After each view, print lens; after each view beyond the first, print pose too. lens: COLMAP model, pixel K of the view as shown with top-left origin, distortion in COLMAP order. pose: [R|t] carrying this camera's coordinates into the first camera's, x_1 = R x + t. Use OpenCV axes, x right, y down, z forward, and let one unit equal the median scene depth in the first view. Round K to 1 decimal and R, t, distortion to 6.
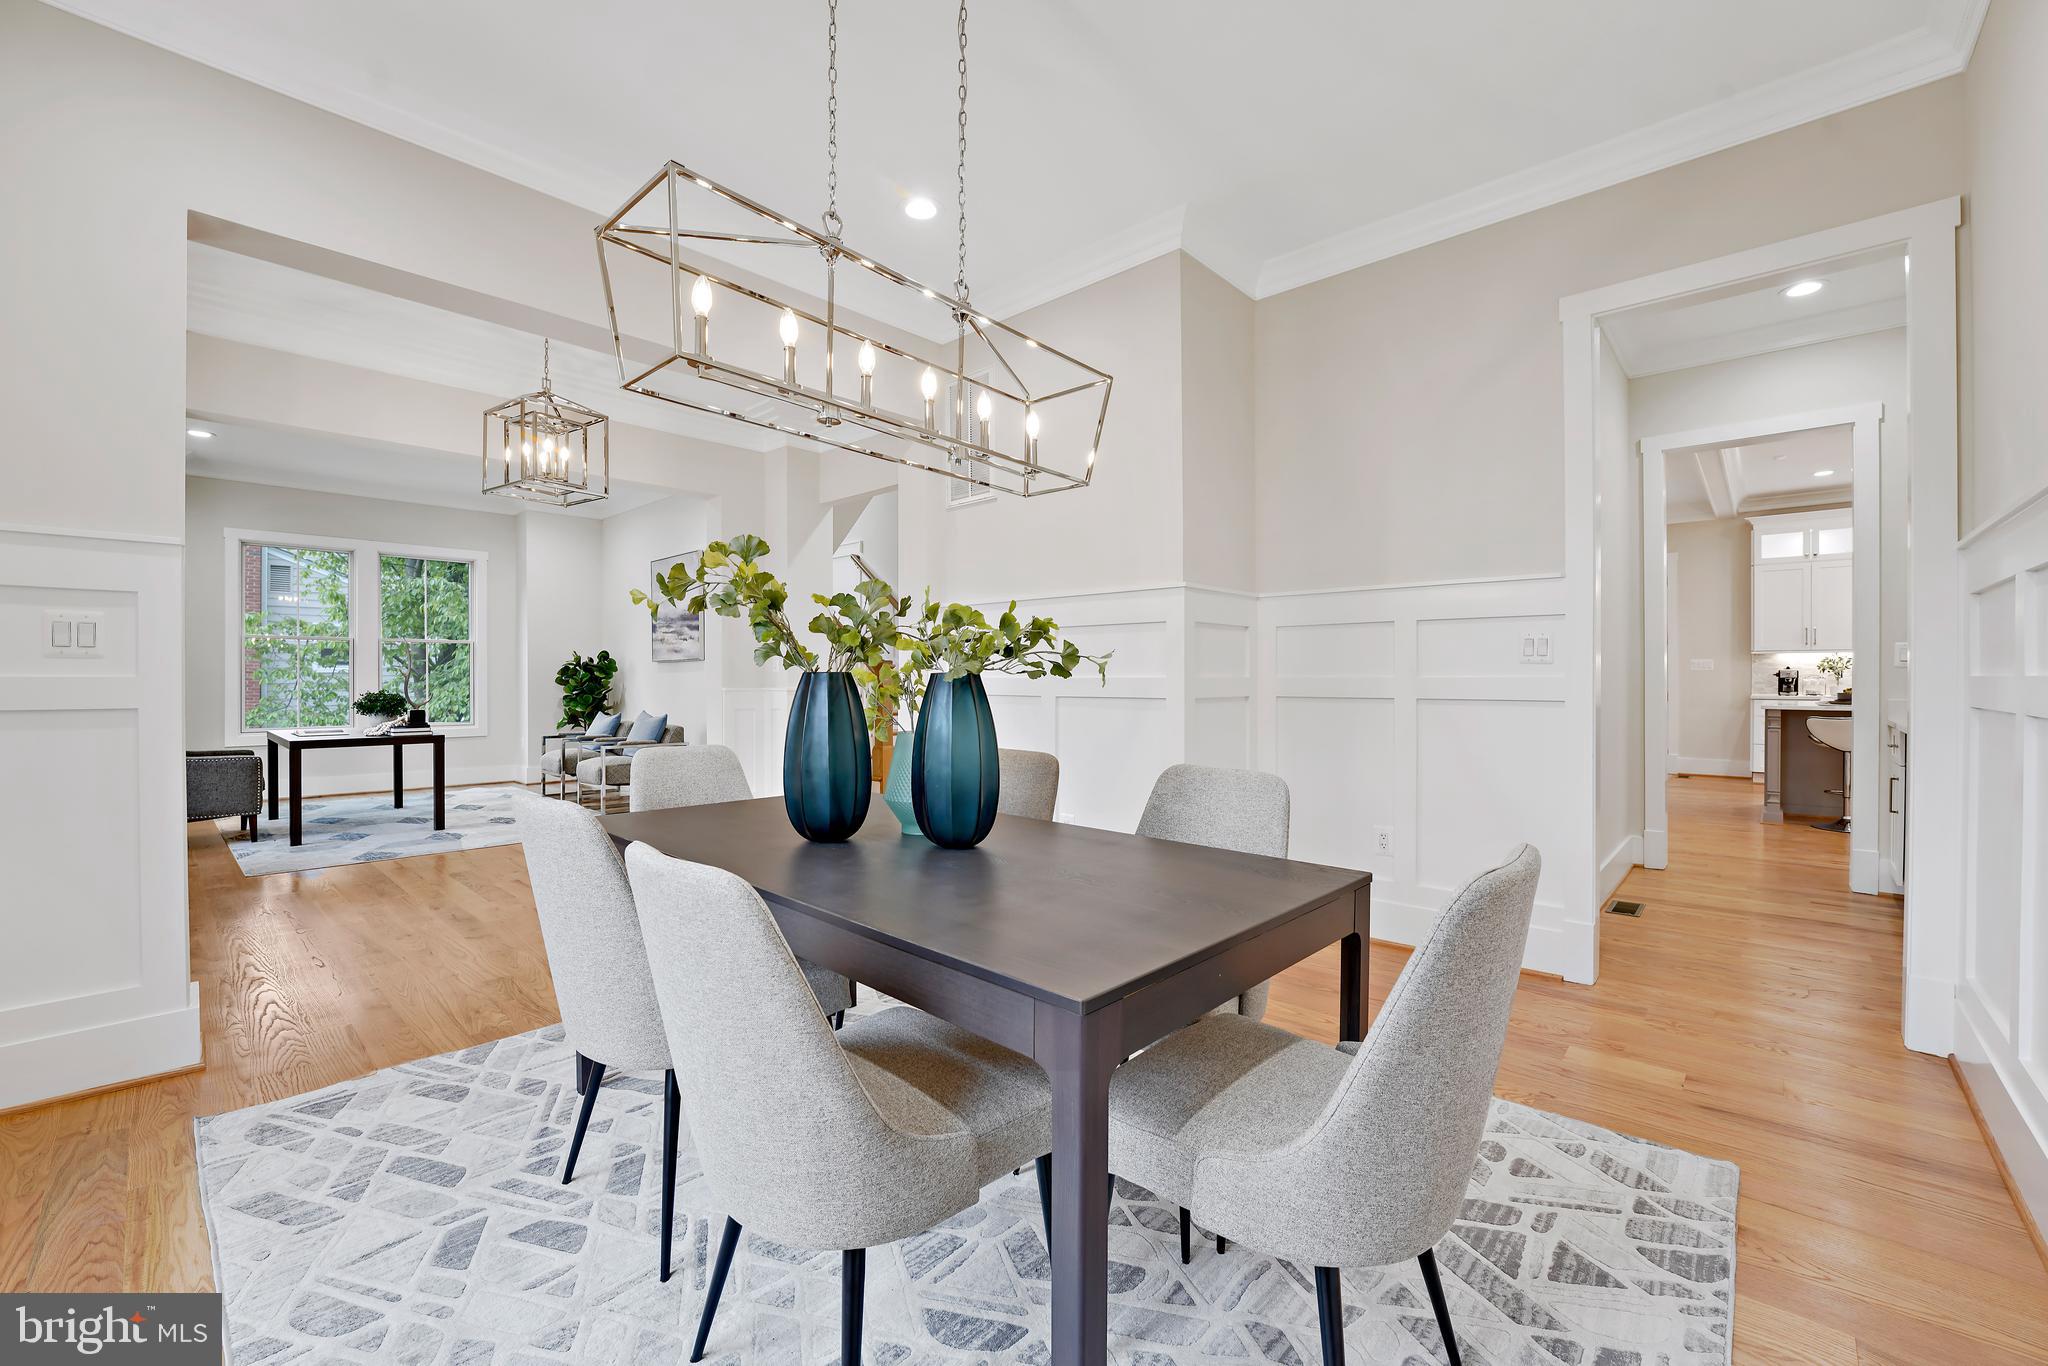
lens RADIAL K [[841.7, 0, 1013.3], [0, 841.7, 677.3], [0, 0, 1]] dist [-0.020414, 0.000404]
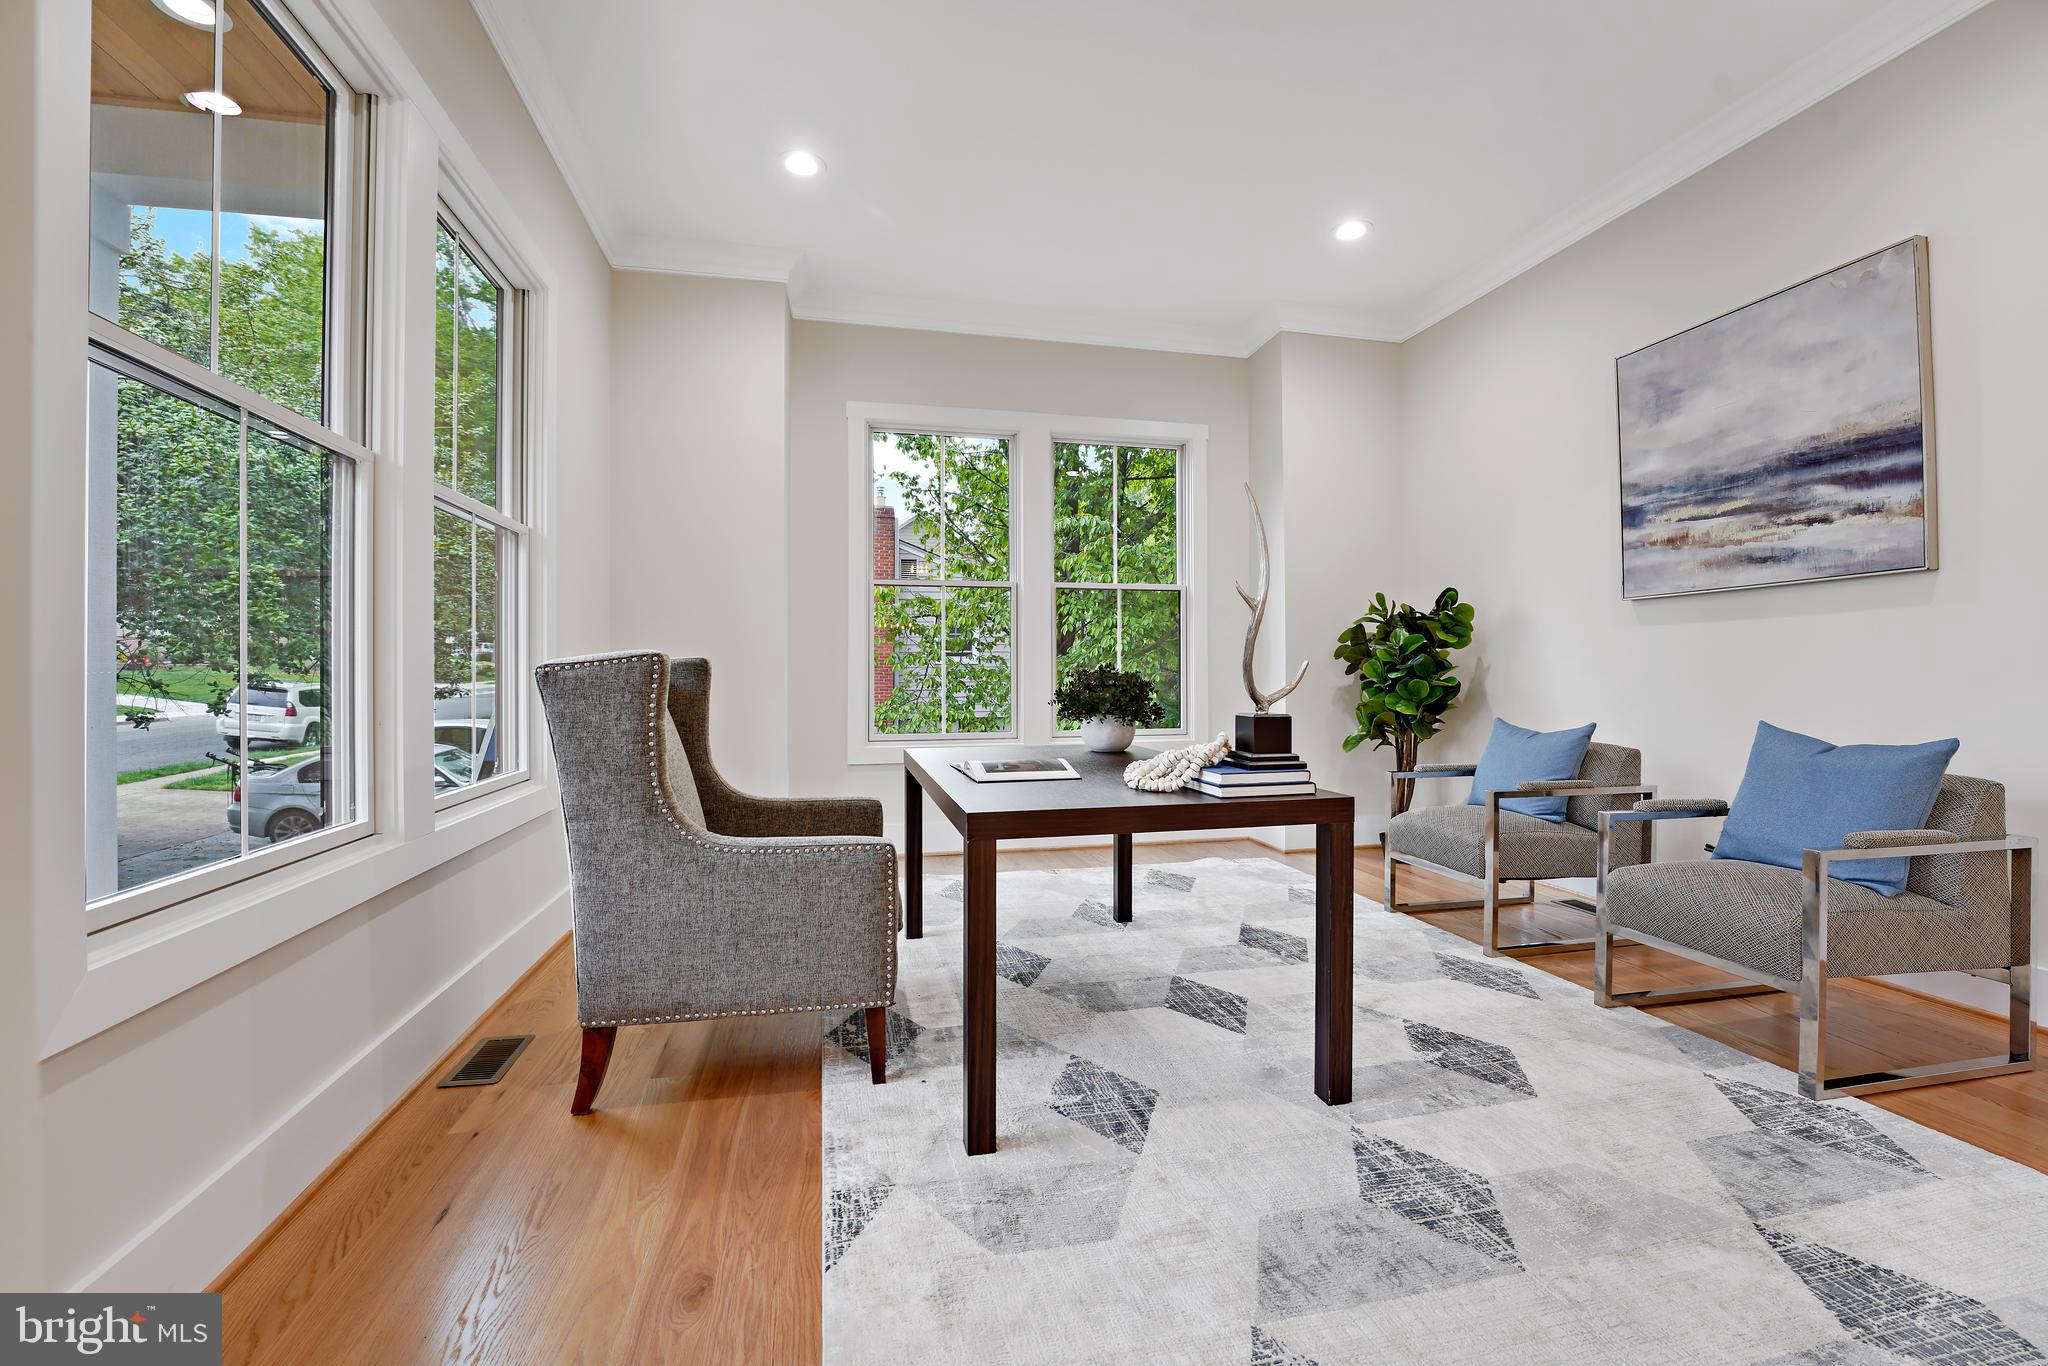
lens RADIAL K [[827.3, 0, 1016.9], [0, 827.3, 685.1], [0, 0, 1]] dist [-0.023849, -0.000126]
pose [[0.830506, 0.003885, -0.556997, -0.433648], [0.002467, 0.999940, 0.010654, 0.017727], [0.557005, -0.010222, 0.830446, 0.478017]]
